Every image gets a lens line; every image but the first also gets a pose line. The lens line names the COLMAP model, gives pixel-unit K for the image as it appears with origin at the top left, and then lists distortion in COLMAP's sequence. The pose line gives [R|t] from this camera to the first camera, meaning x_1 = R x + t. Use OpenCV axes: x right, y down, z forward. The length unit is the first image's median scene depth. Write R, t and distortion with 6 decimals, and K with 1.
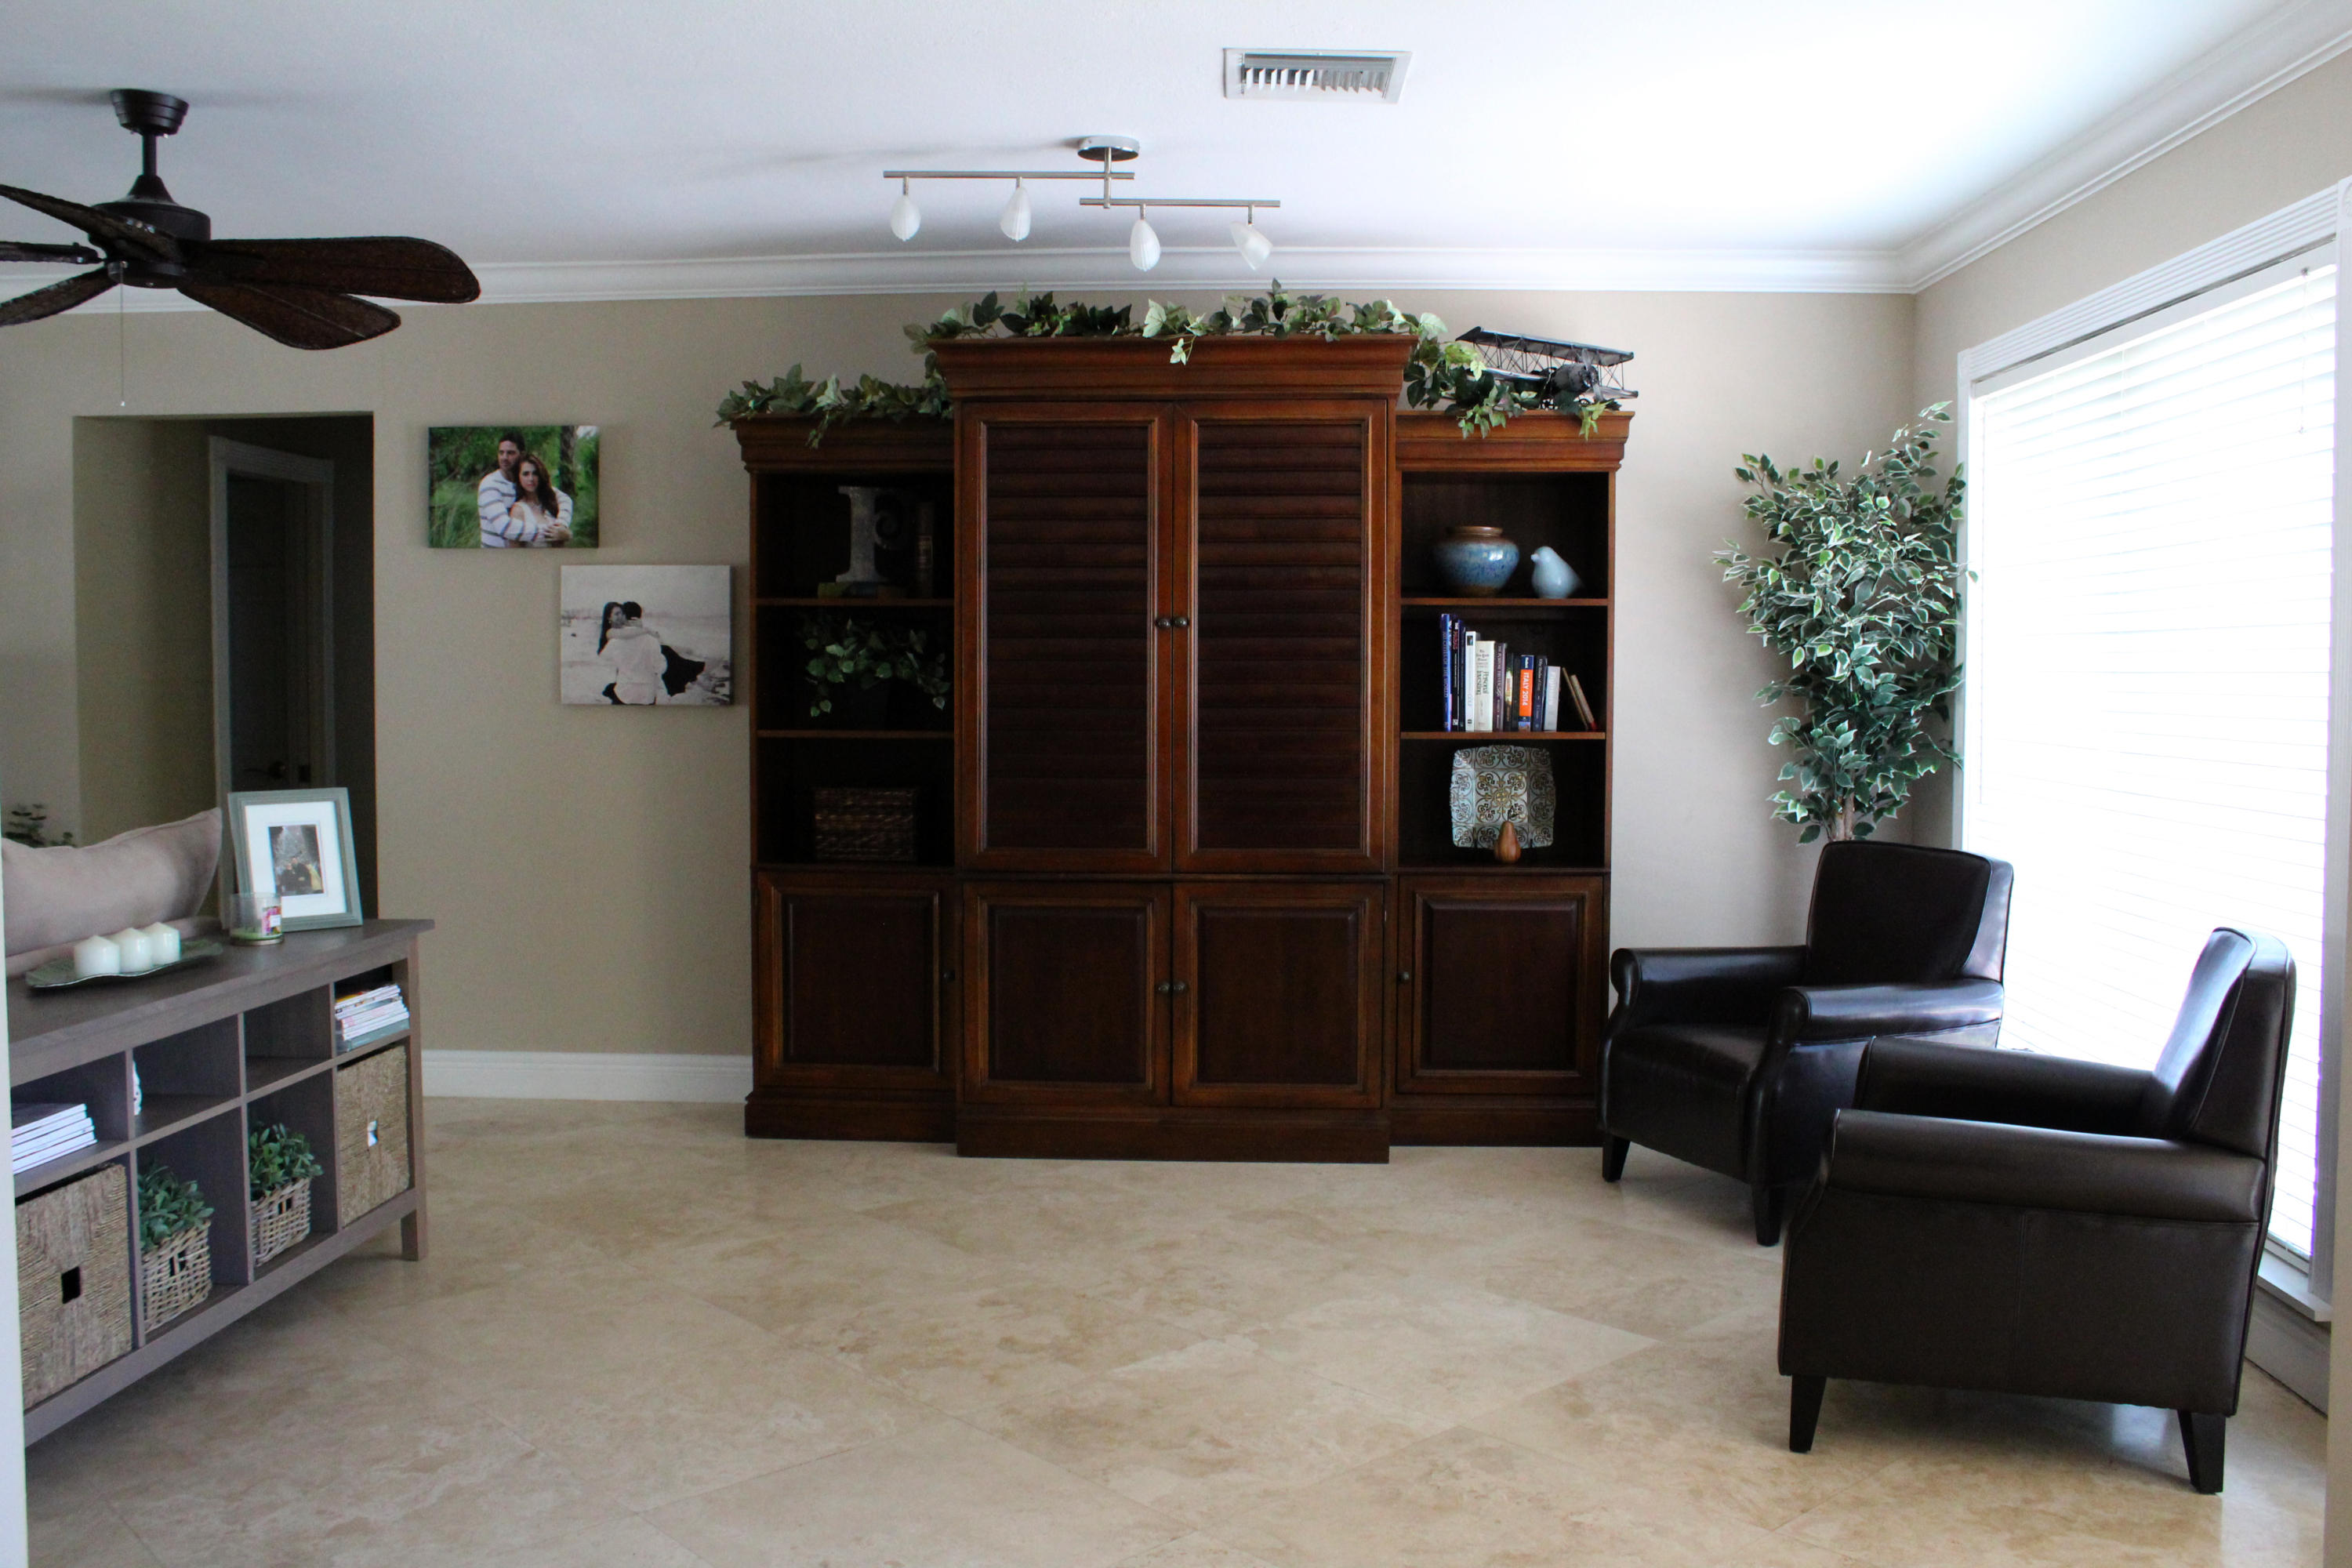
lens RADIAL K [[2001.5, 0, 1316.8], [0, 2001.5, 788.2], [0, 0, 1]] dist [-0.143937, 0.107080]
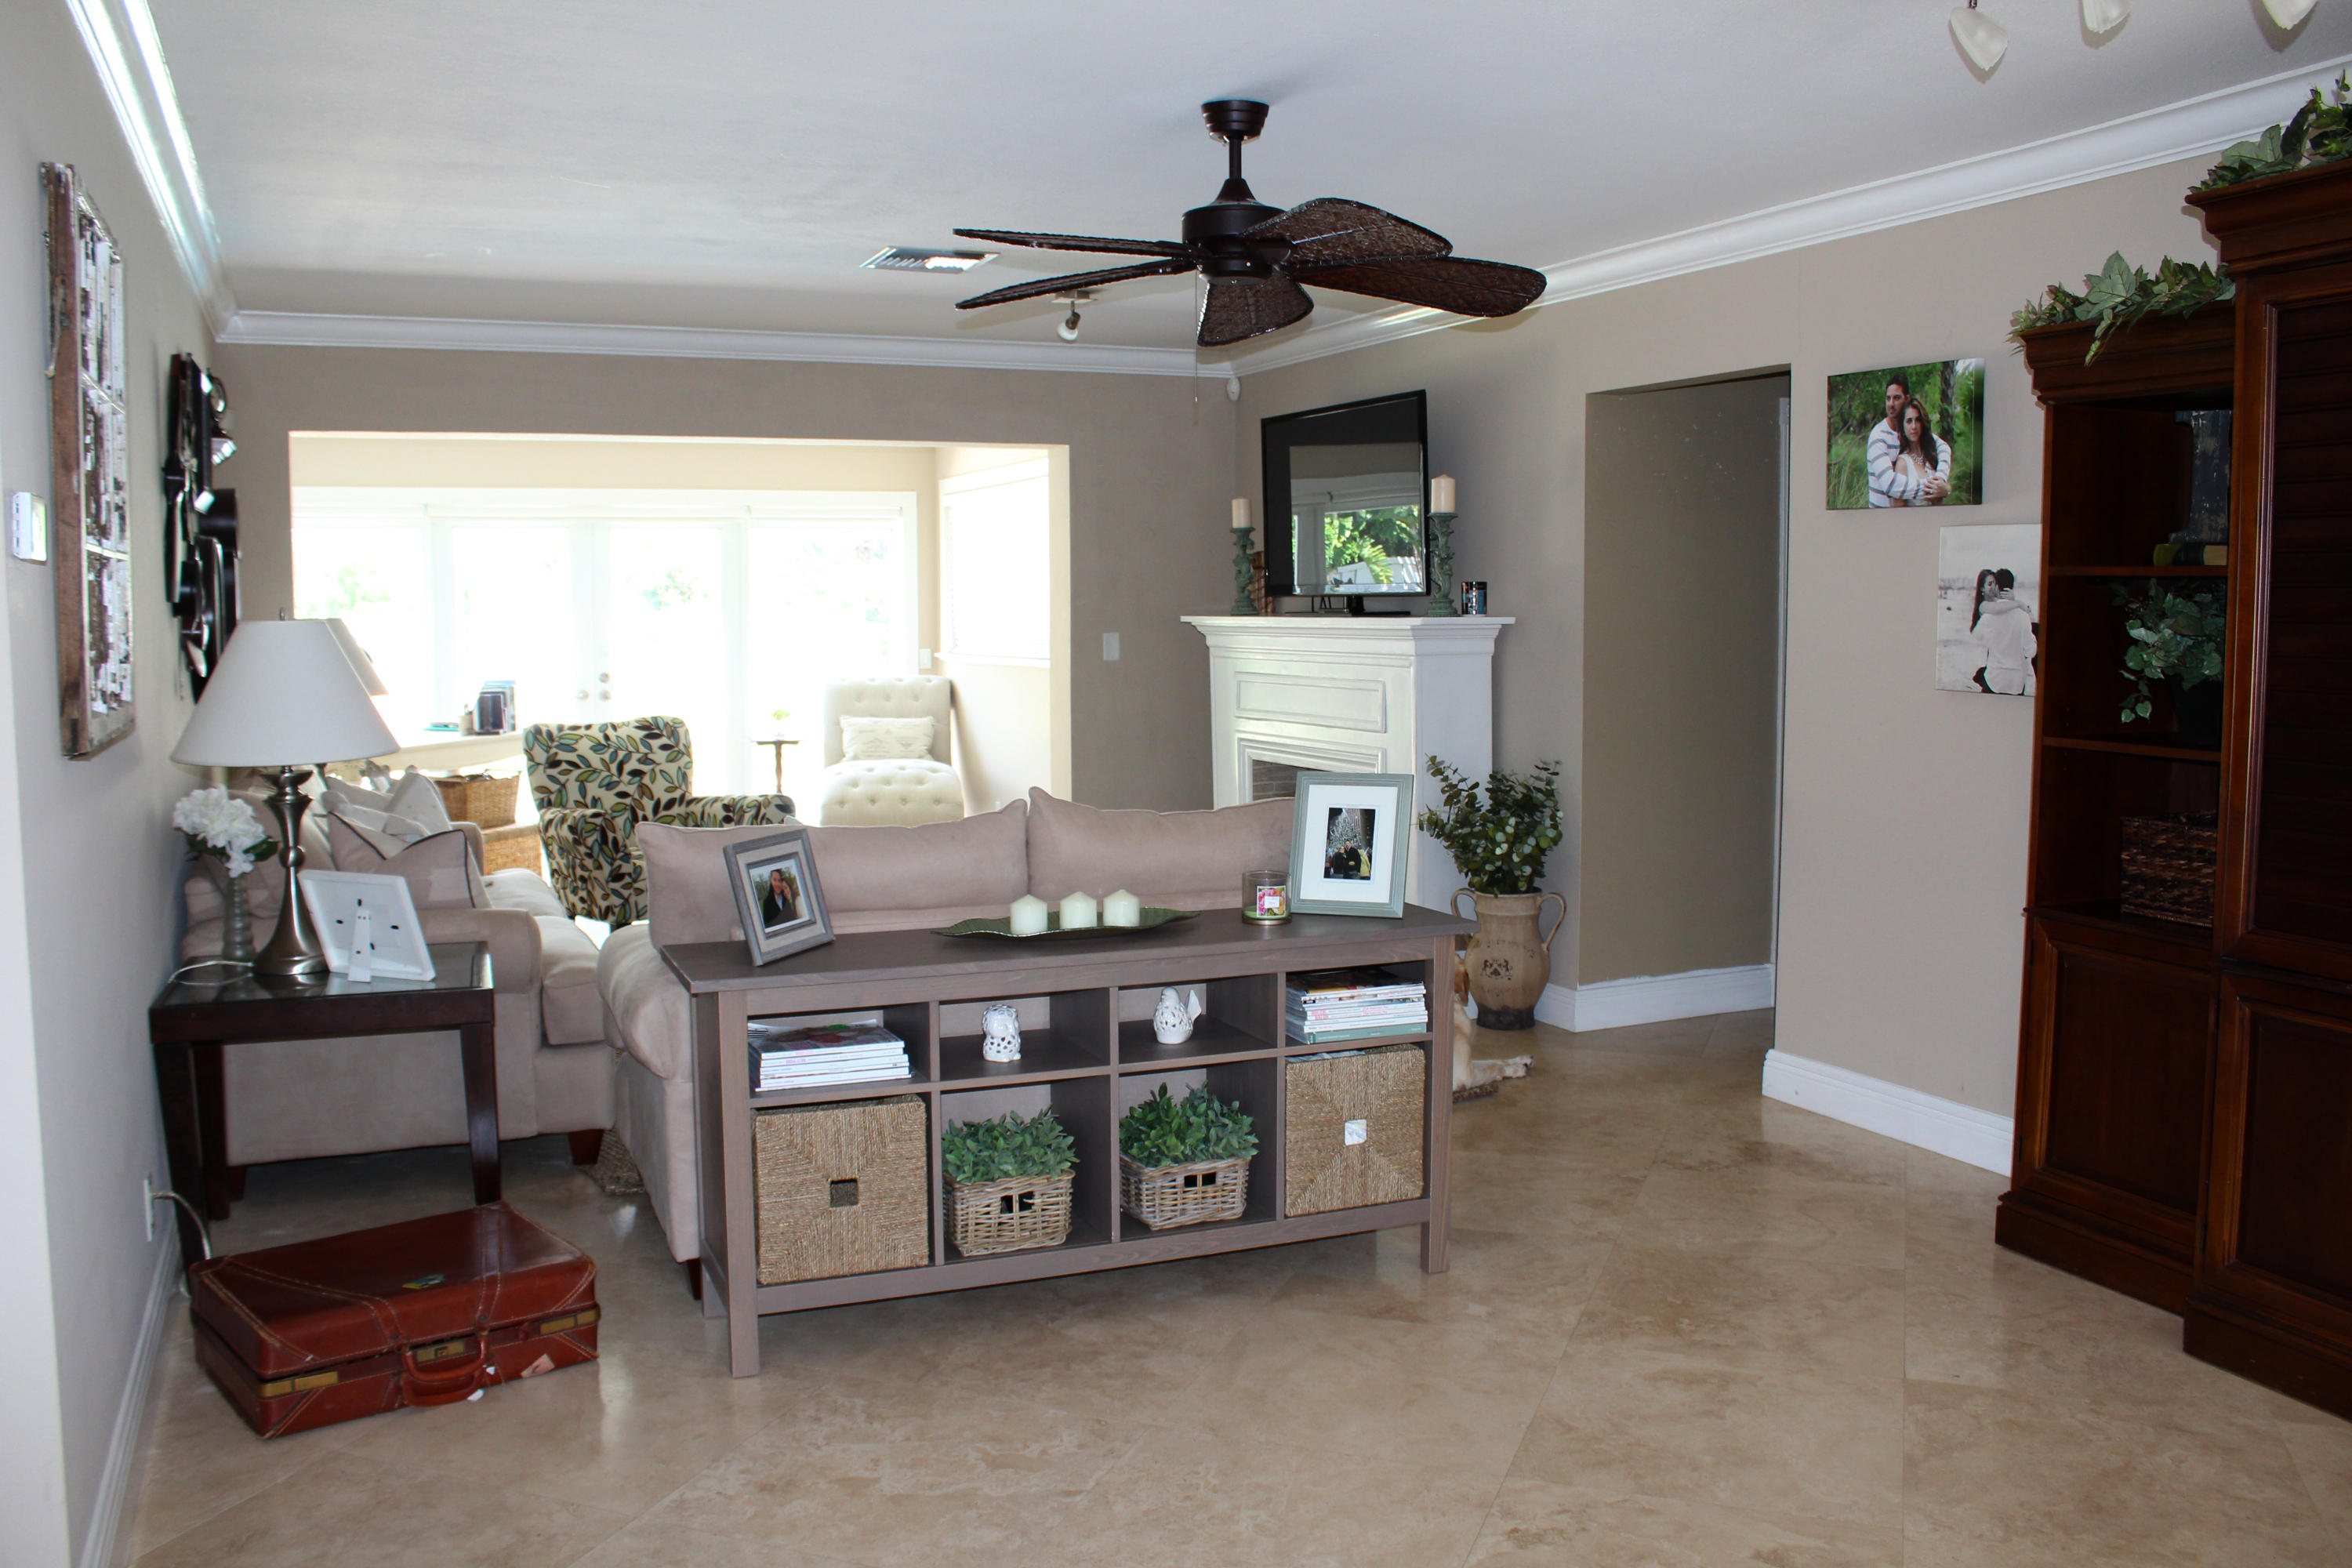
lens RADIAL K [[2001.5, 0, 1173.9], [0, 2001.5, 781.2], [0, 0, 1]] dist [-0.143937, 0.107080]
pose [[0.412948, 0.079924, -0.907241, 0.270483], [-0.056091, 0.996483, 0.062256, -0.039939], [0.909026, 0.025179, 0.415979, 0.367346]]
